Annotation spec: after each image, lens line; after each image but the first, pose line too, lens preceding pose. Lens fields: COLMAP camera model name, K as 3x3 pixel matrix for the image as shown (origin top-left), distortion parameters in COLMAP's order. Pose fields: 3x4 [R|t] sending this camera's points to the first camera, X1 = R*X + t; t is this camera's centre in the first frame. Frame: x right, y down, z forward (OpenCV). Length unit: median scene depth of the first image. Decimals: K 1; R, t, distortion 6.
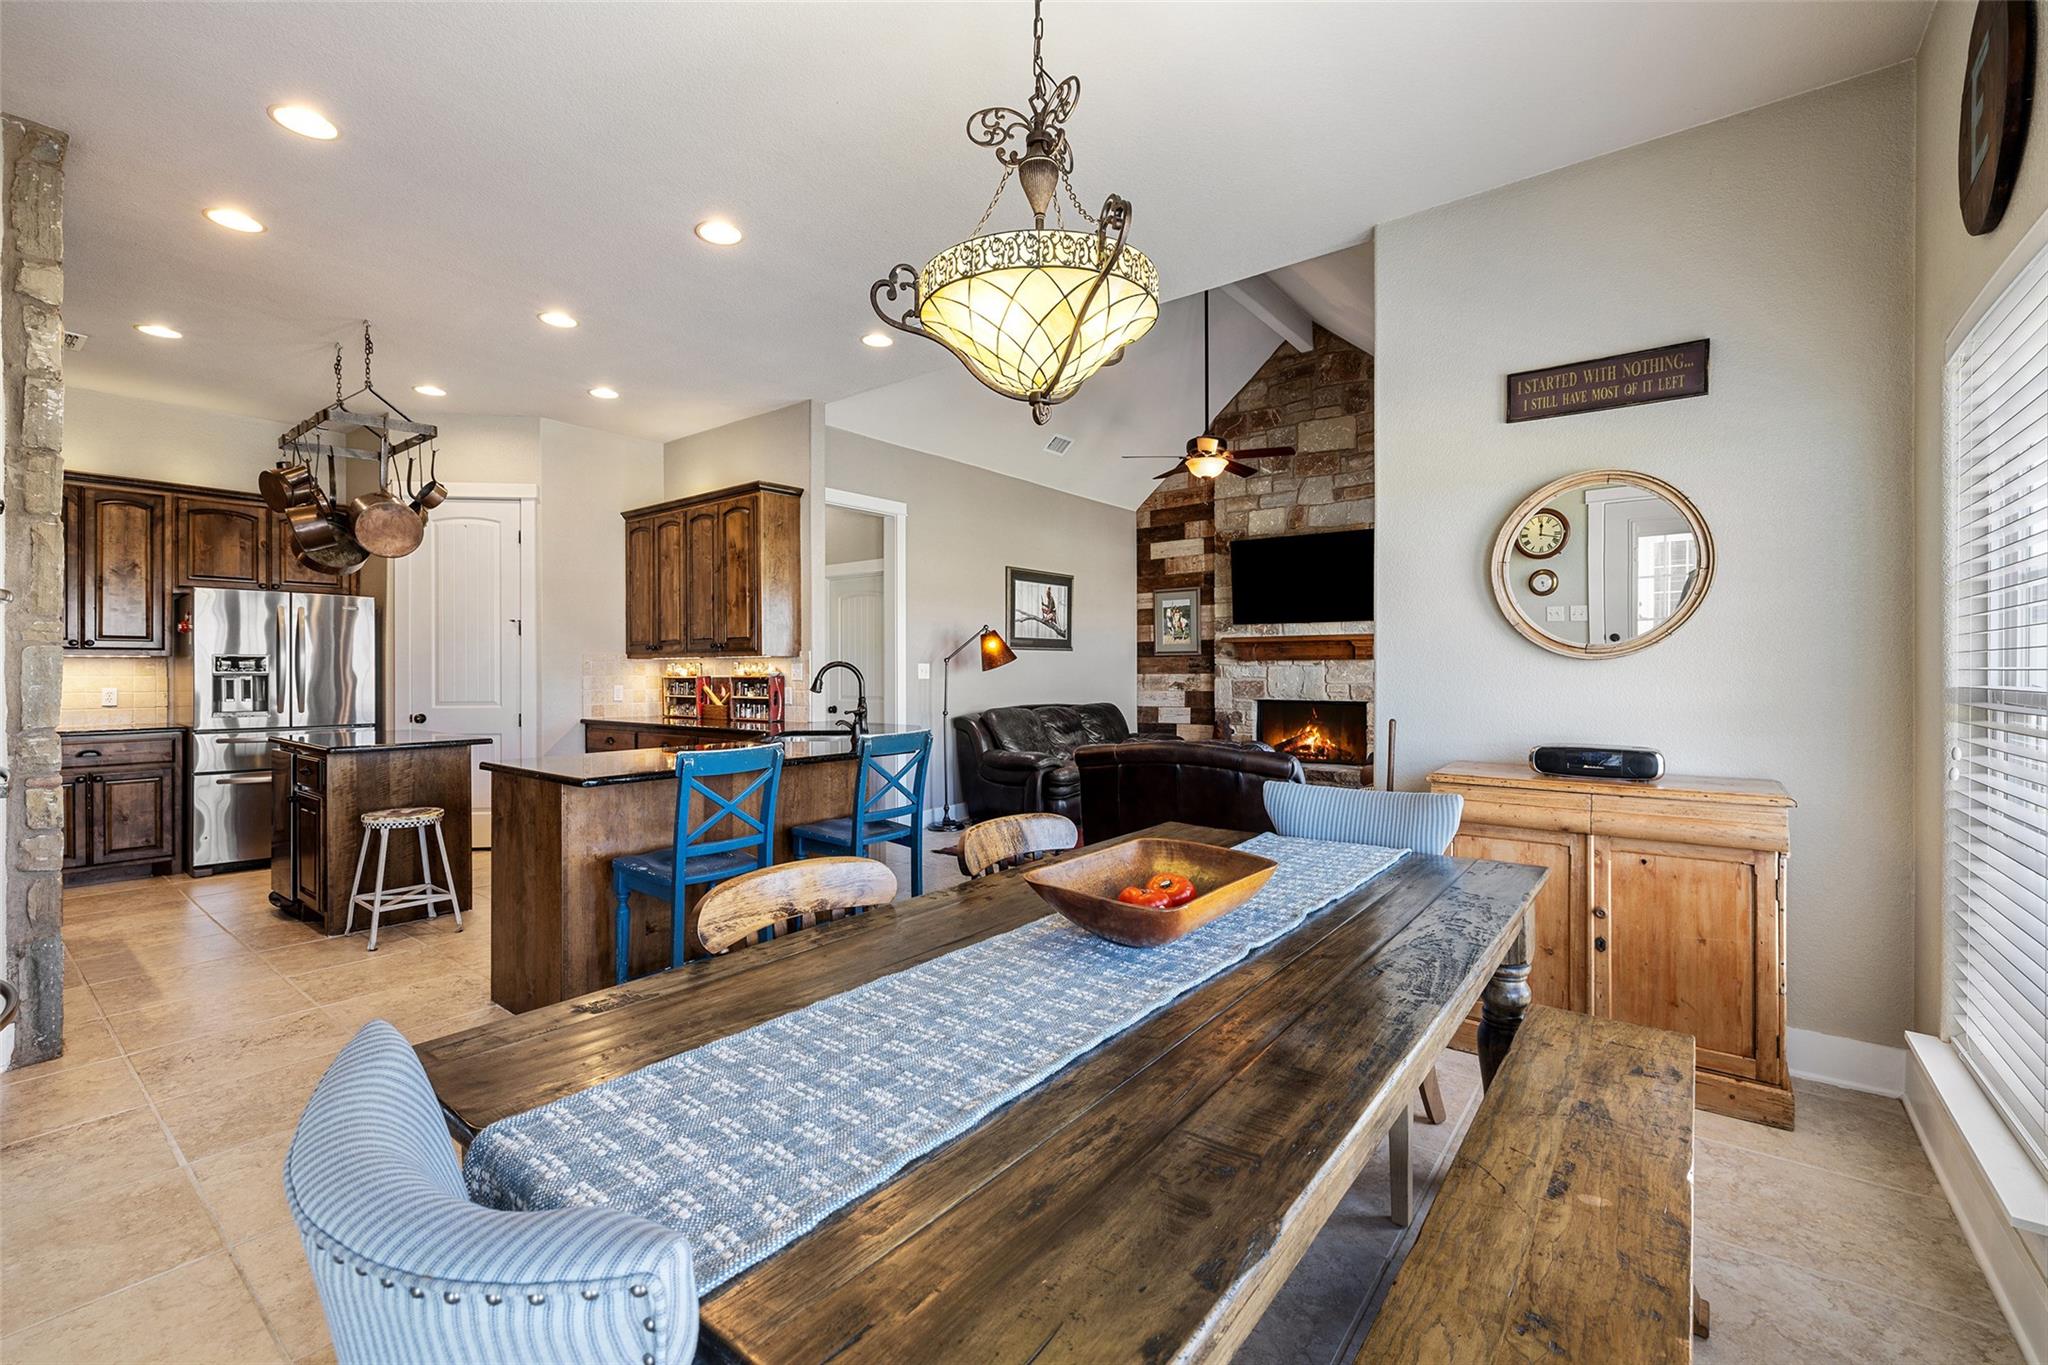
lens RADIAL K [[862.9, 0, 1024.8], [0, 862.9, 672.5], [0, 0, 1]] dist [0.001749, -0.000478]
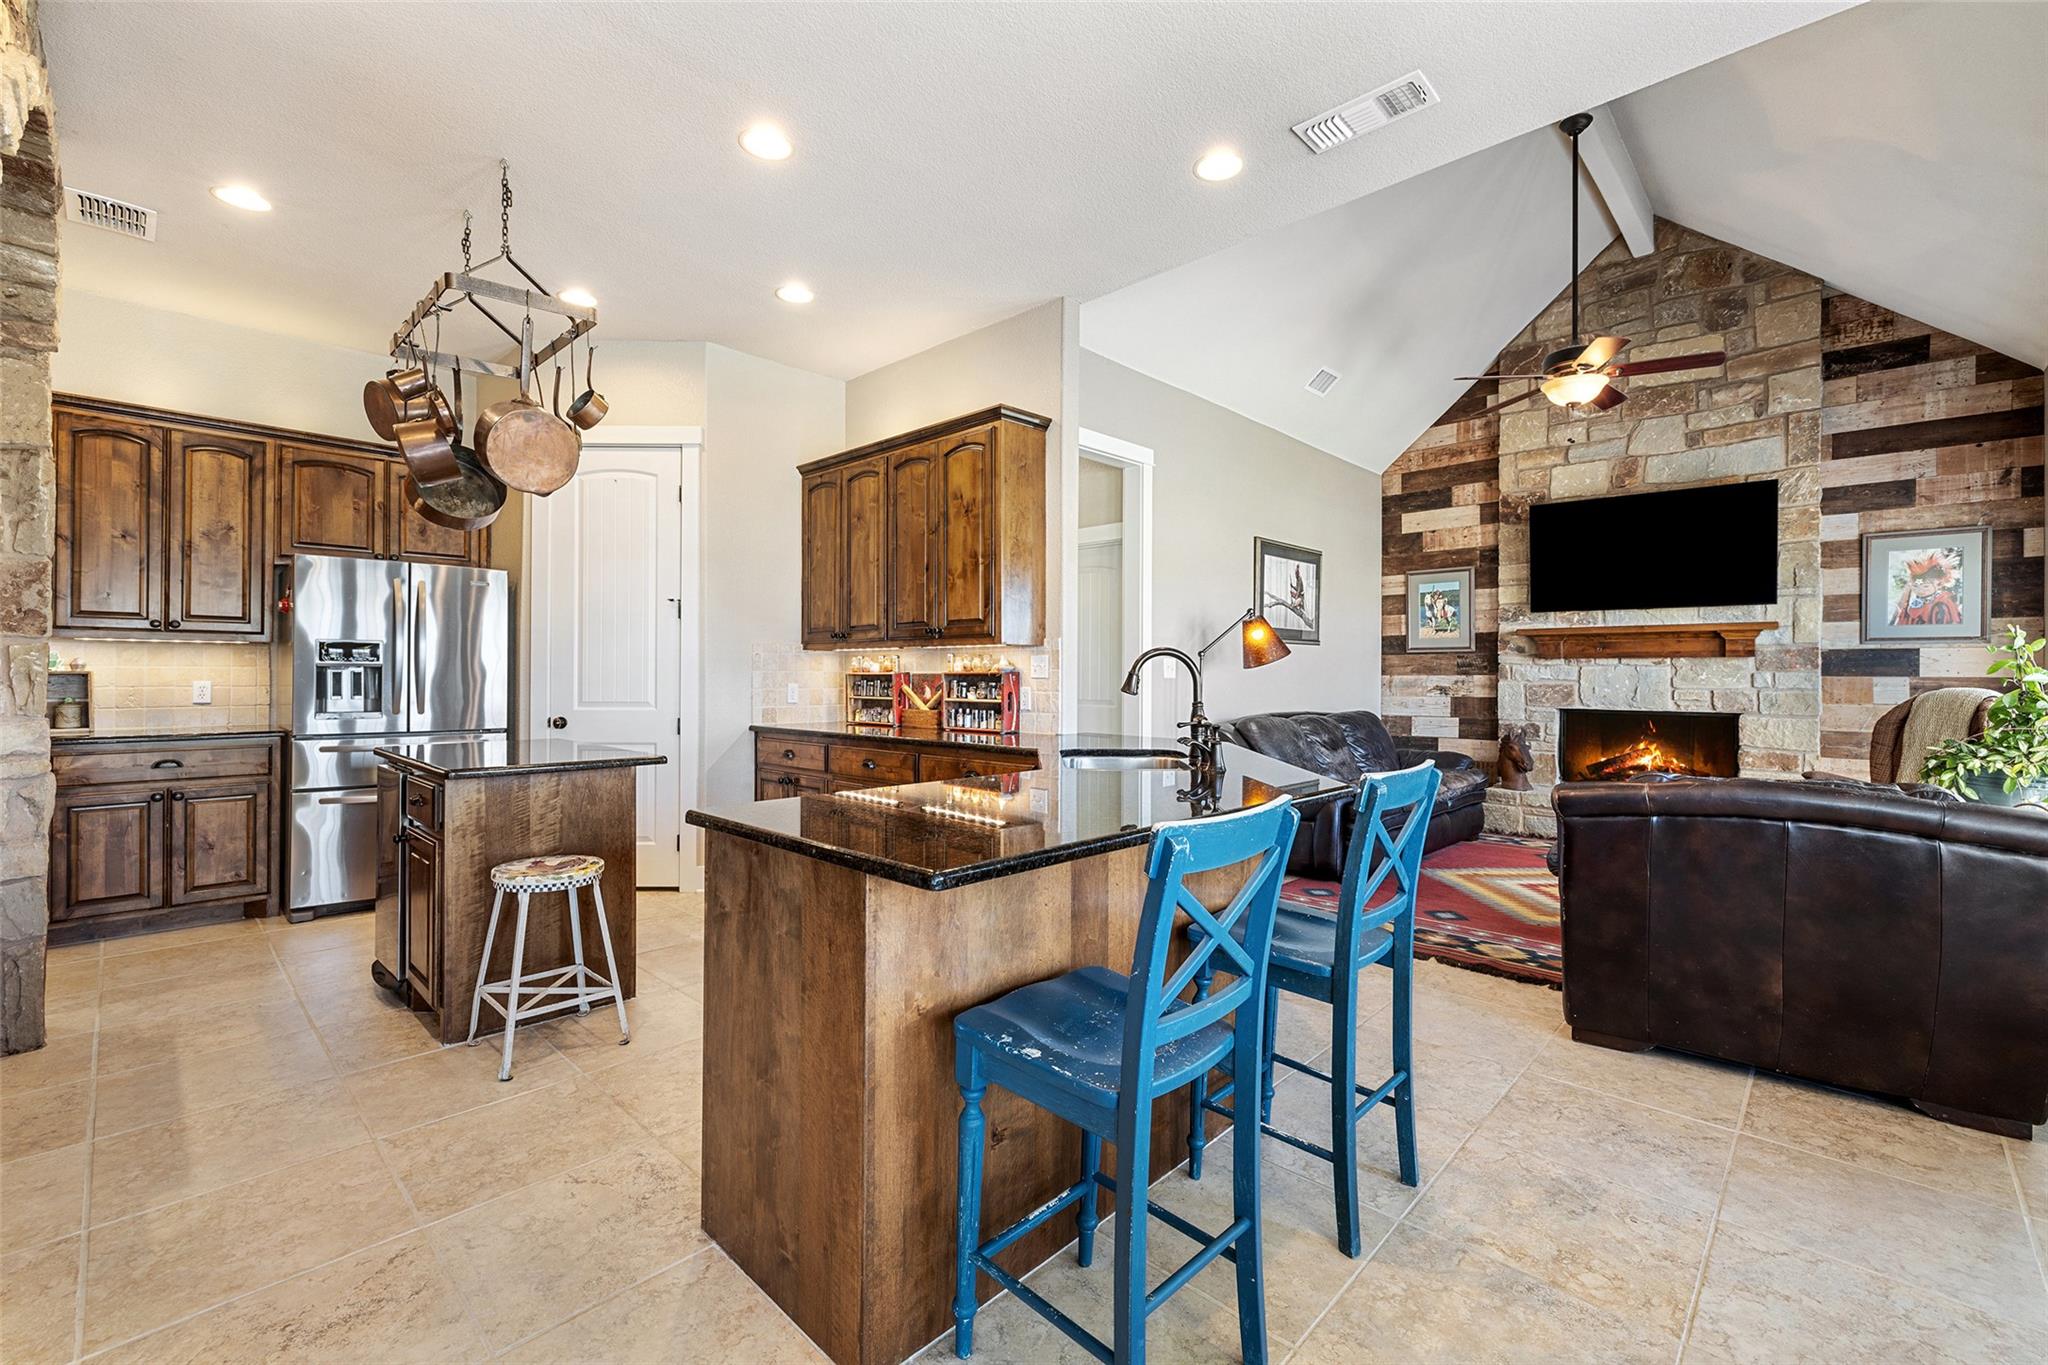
lens RADIAL K [[862.9, 0, 1023.6], [0, 862.9, 672.7], [0, 0, 1]] dist [0.001749, -0.000478]
pose [[0.994861, 0.006450, -0.101041, -0.194157], [-0.006825, 0.999971, -0.003363, 0.007066], [0.101017, 0.004036, 0.994877, 0.250132]]
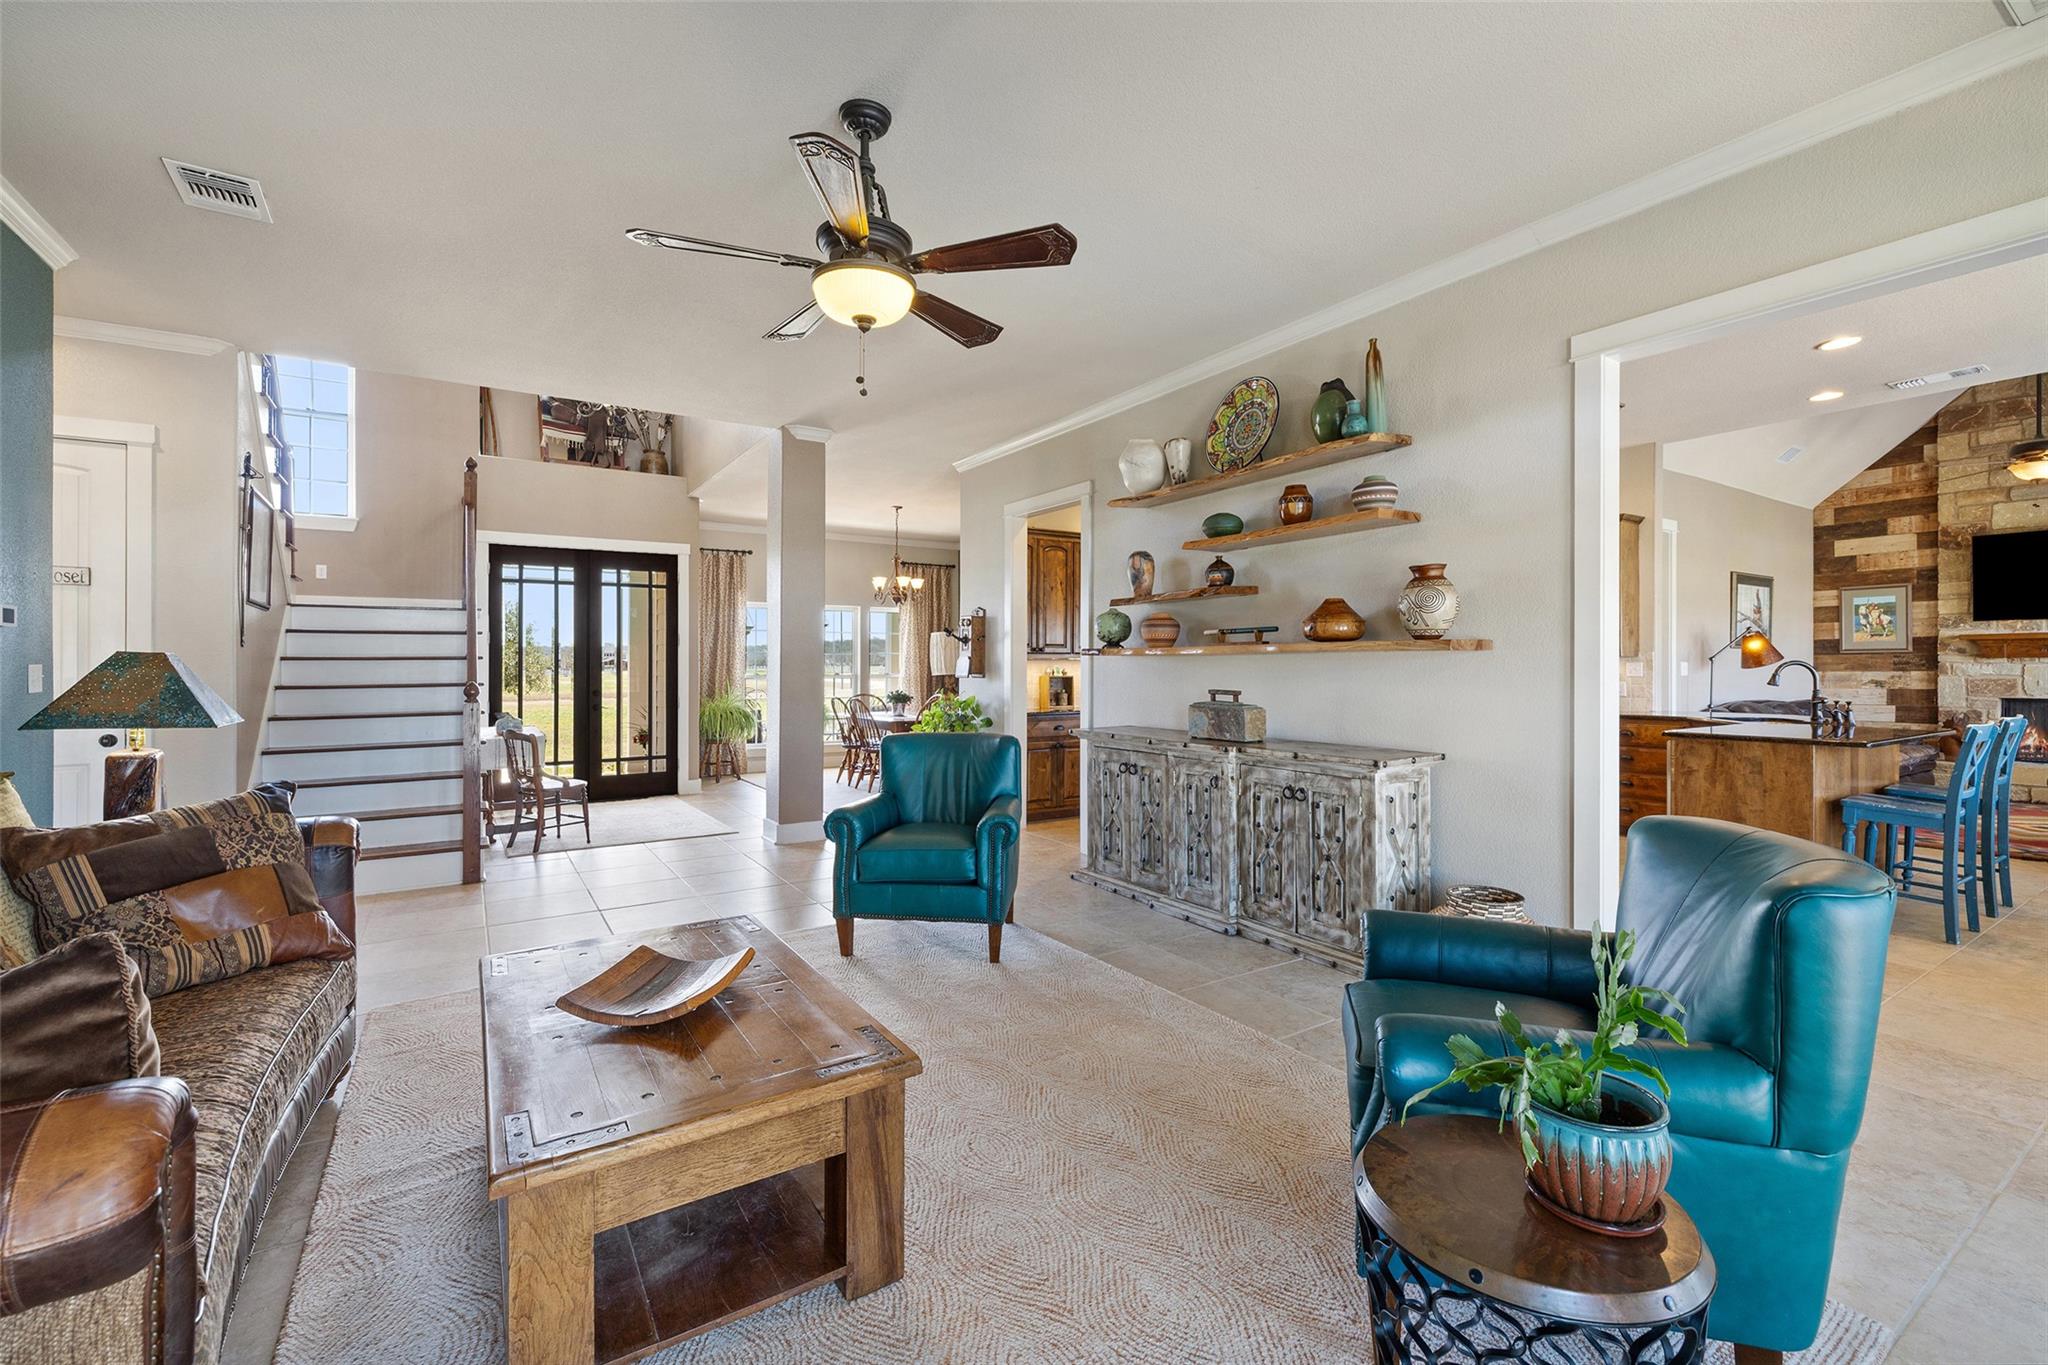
lens RADIAL K [[862.9, 0, 1019.7], [0, 862.9, 670.8], [0, 0, 1]] dist [0.001749, -0.000478]
pose [[0.943189, -0.000483, -0.332256, -0.643327], [0.000676, 1.000000, 0.000465, -0.000180], [0.332256, -0.000663, 0.943189, -0.400754]]
